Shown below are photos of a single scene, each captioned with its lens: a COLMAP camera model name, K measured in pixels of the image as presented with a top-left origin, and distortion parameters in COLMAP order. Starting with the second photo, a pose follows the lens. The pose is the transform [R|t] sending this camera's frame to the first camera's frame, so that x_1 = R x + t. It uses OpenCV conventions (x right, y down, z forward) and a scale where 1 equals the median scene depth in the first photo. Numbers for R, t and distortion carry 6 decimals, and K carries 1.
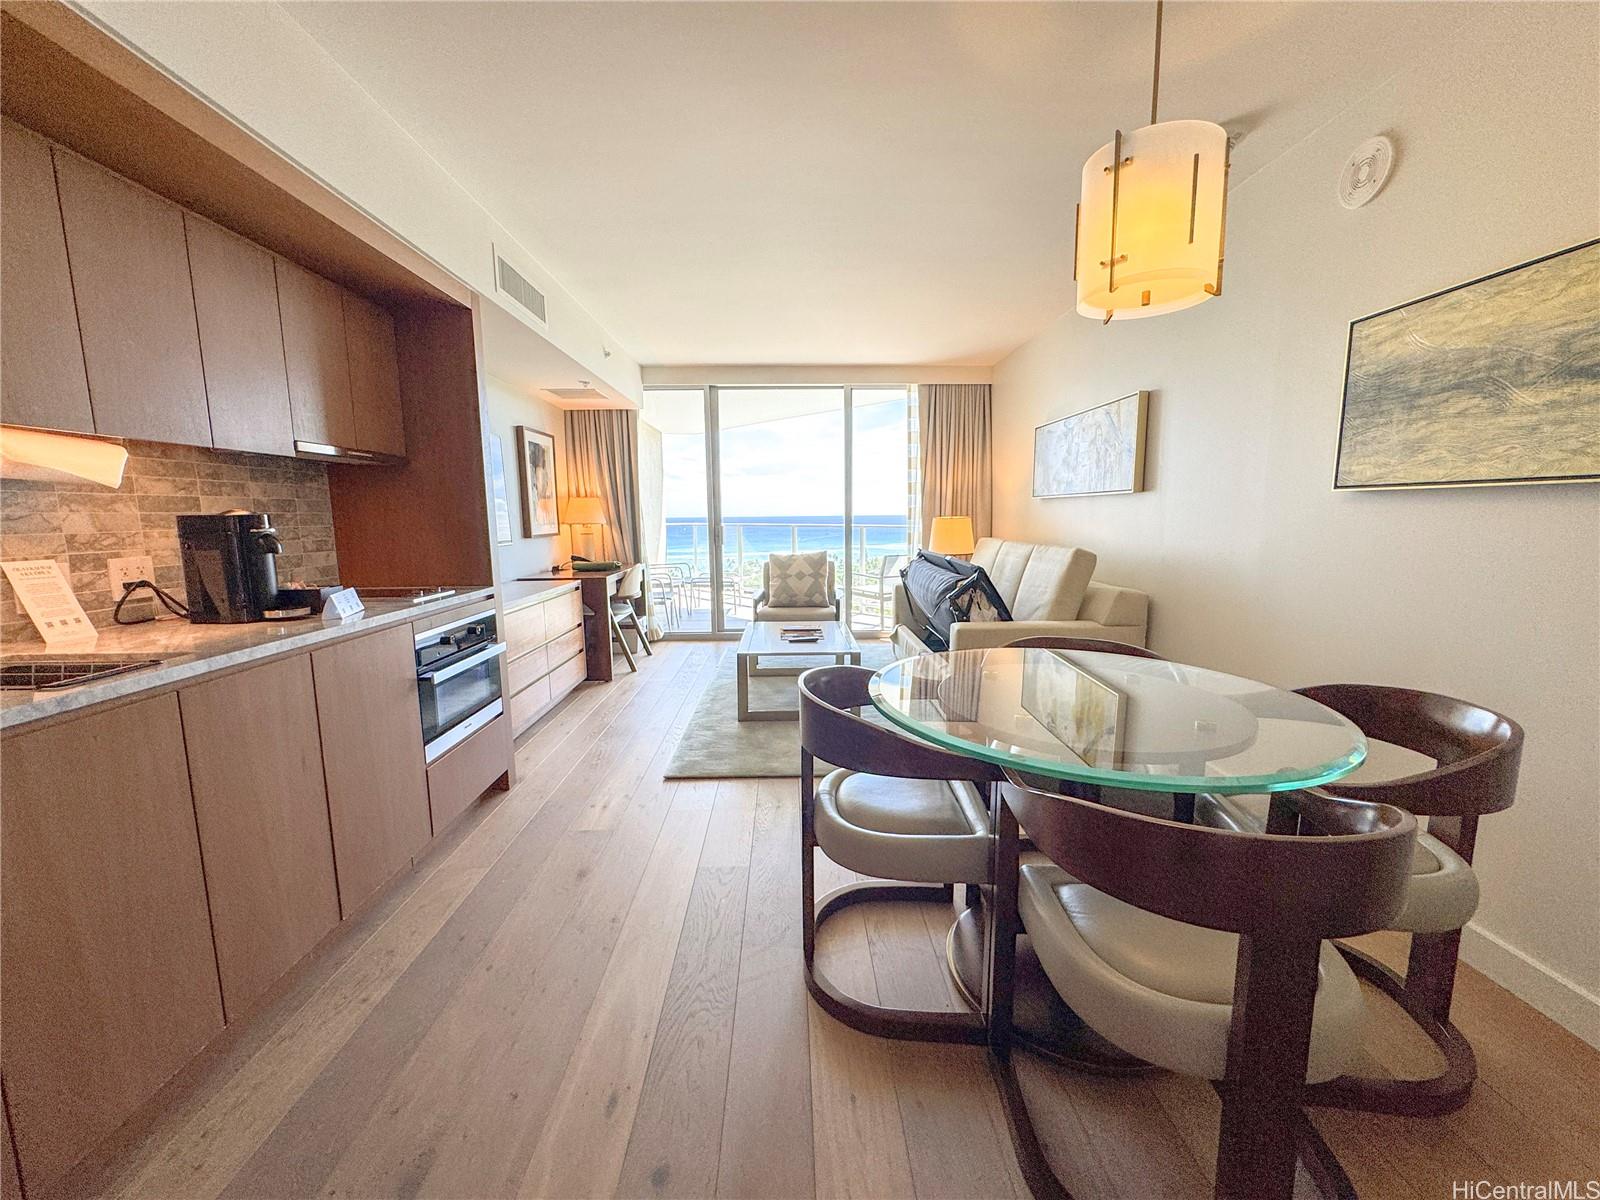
lens RADIAL K [[650.4, 0, 809.2], [0, 650.4, 600.6], [0, 0, 1]] dist [-0.004203, 0.000541]
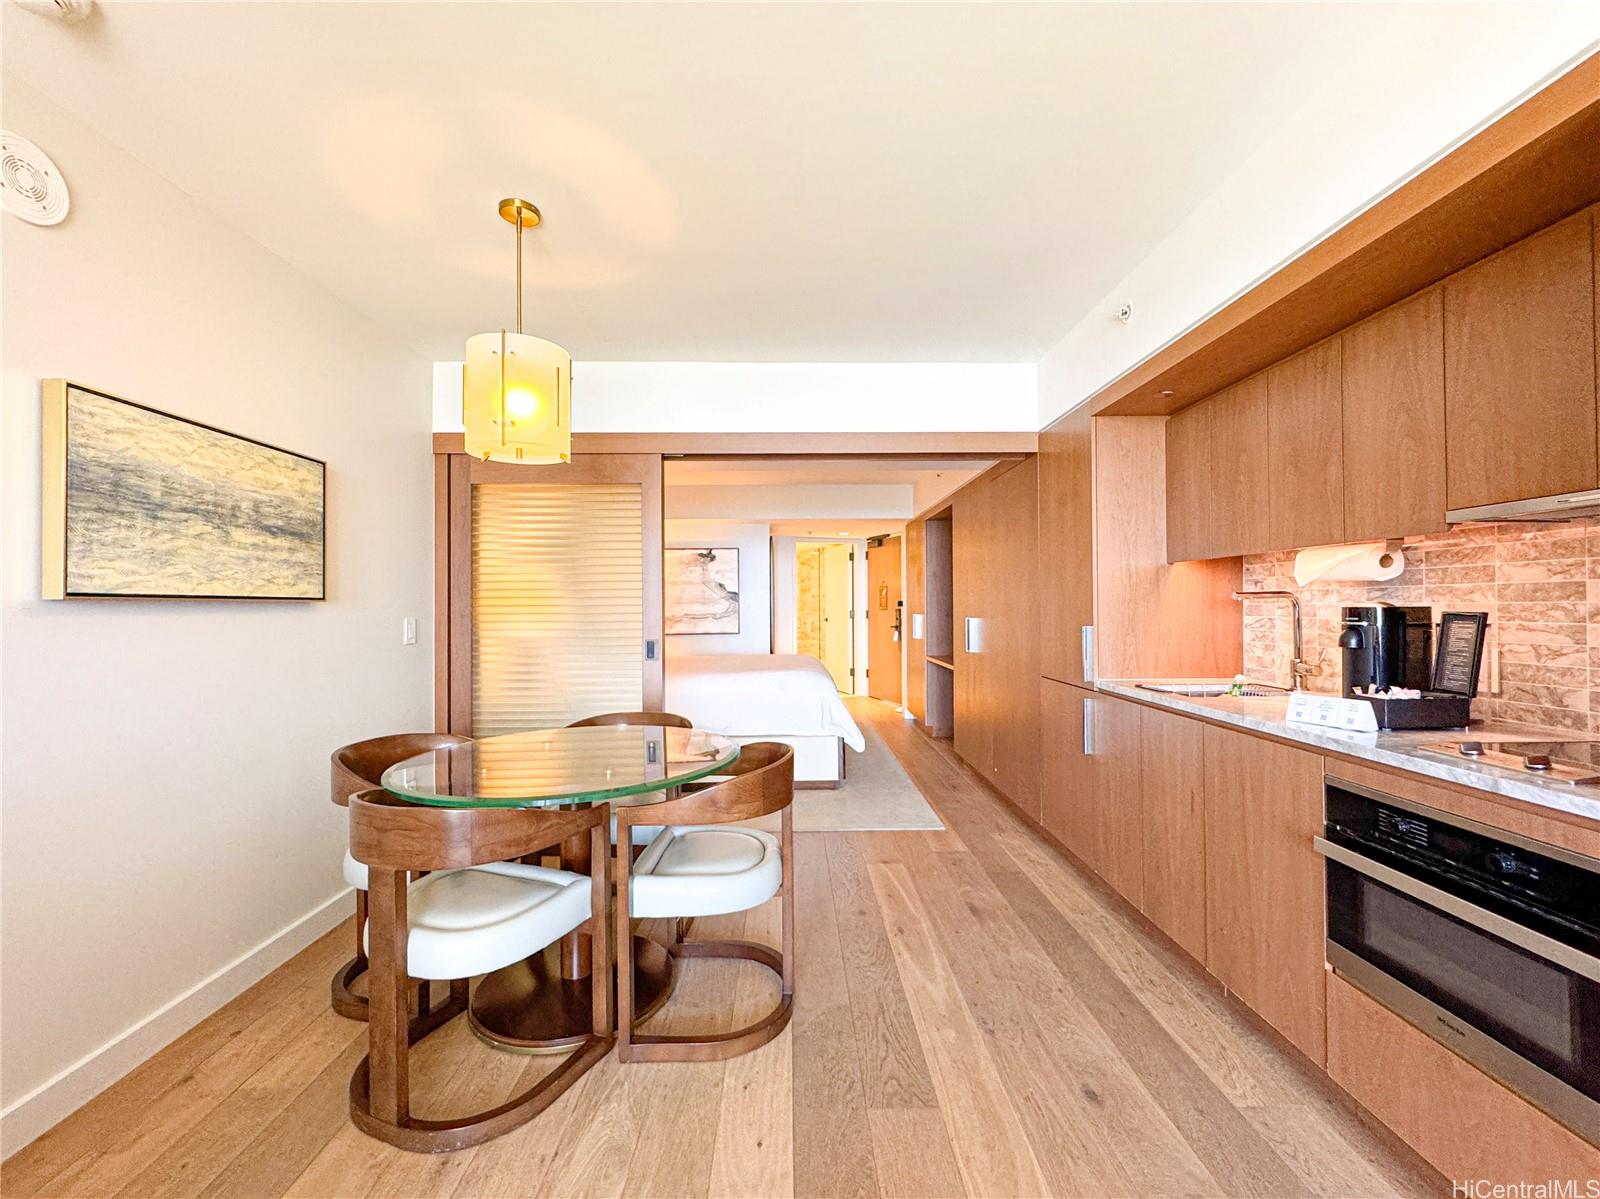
lens RADIAL K [[650.4, 0, 800.2], [0, 650.4, 603.3], [0, 0, 1]] dist [-0.004203, 0.000541]
pose [[-0.999764, 0.016920, 0.013602, -0.023771], [0.018553, 0.991265, 0.130572, -0.148652], [-0.011274, 0.130794, -0.991345, 1.046219]]
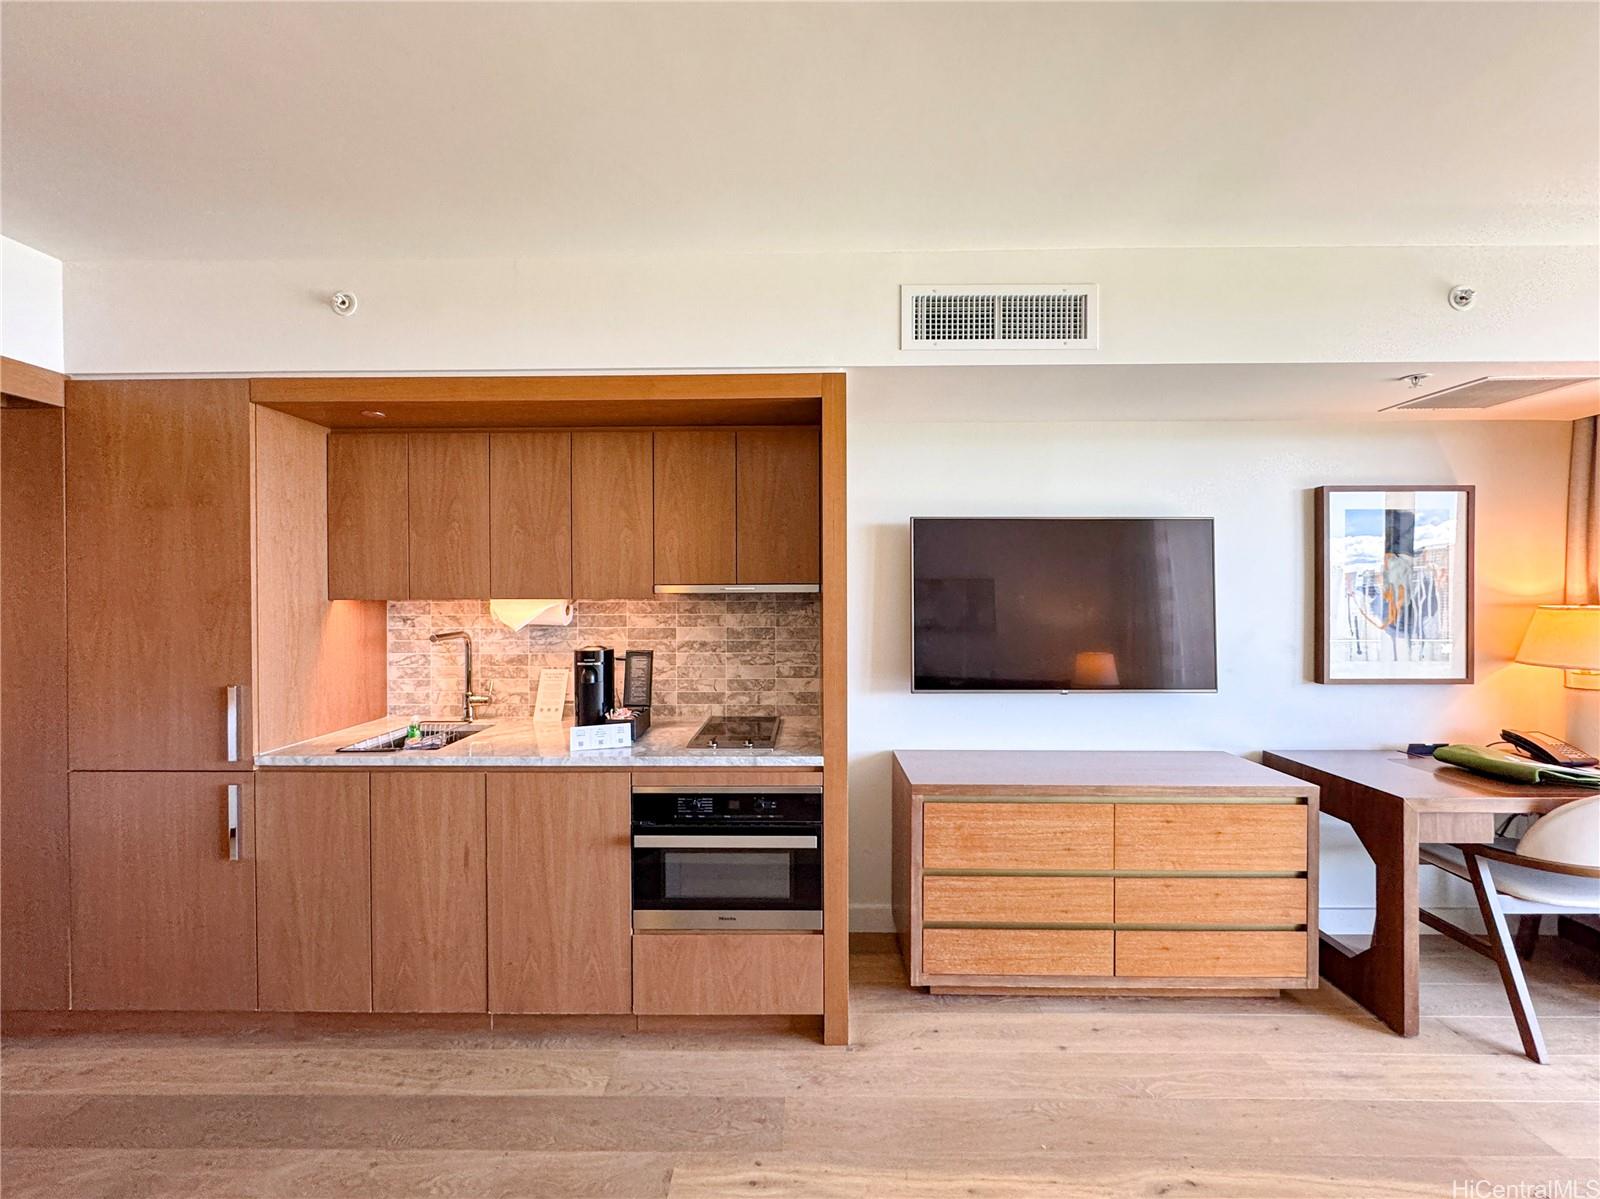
lens RADIAL K [[650.4, 0, 795.0], [0, 650.4, 597.7], [0, 0, 1]] dist [-0.004203, 0.000541]
pose [[-0.050436, 0.020719, -0.998512, 0.193990], [-0.128882, 0.991290, 0.027079, -0.169179], [0.990377, 0.130056, -0.047327, 0.765424]]
